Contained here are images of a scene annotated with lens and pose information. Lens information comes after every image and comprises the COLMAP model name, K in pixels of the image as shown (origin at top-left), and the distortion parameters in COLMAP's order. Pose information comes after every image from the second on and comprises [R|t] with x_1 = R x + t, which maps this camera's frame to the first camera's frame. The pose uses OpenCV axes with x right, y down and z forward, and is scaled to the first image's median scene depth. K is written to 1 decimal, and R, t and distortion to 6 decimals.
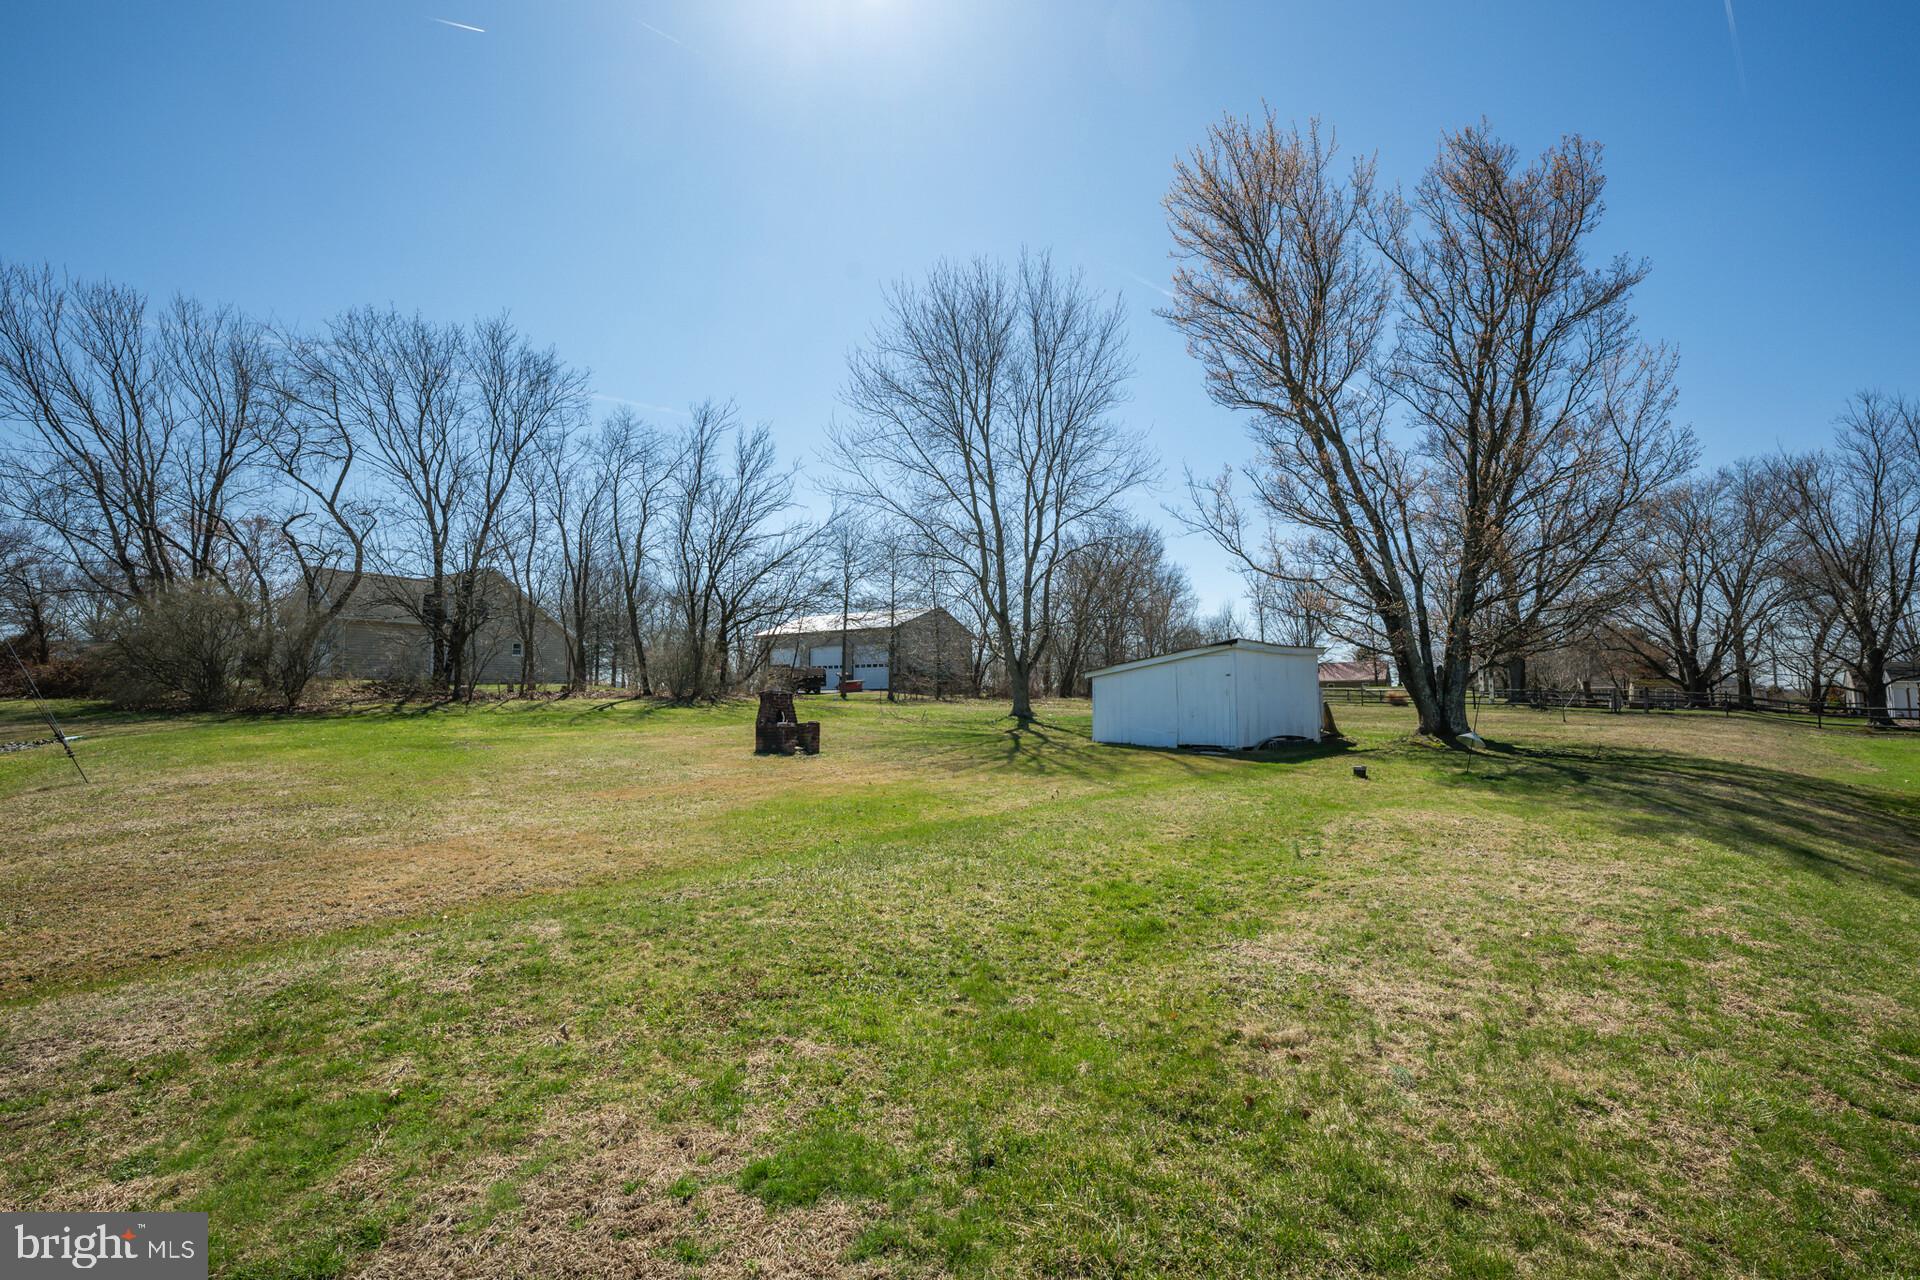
lens RADIAL K [[803.2, 0, 960.0], [0, 803.2, 640.0], [0, 0, 1]] dist [-0.000906, -0.000169]
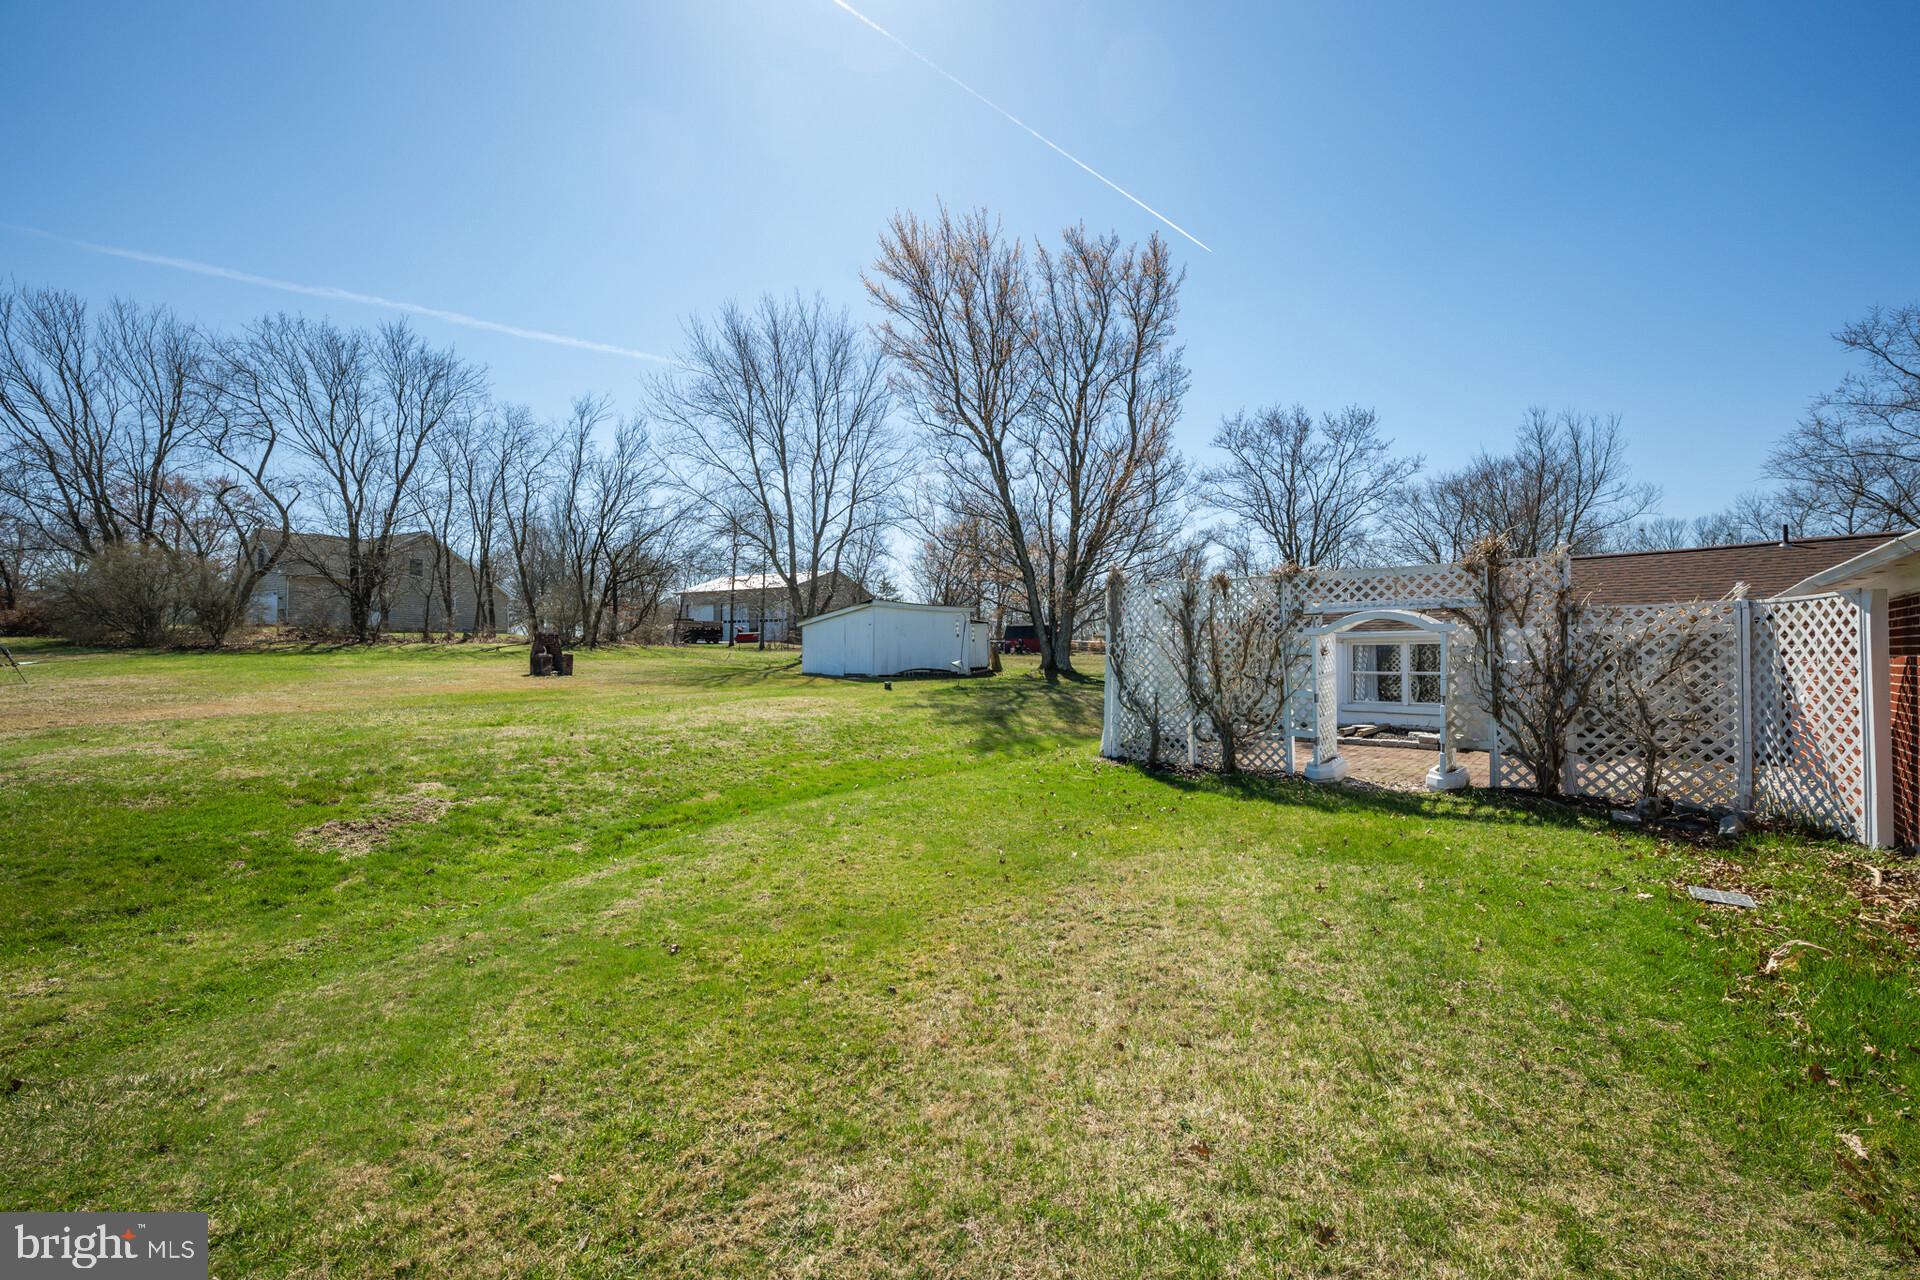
lens RADIAL K [[765.3, 0, 966.5], [0, 765.3, 641.6], [0, 0, 1]] dist [-0.000115, 0.000136]
pose [[0.999344, 0.009281, 0.035015, 0.240991], [-0.011133, 0.998530, 0.053055, 0.000358], [-0.034471, -0.053410, 0.997978, -0.192287]]
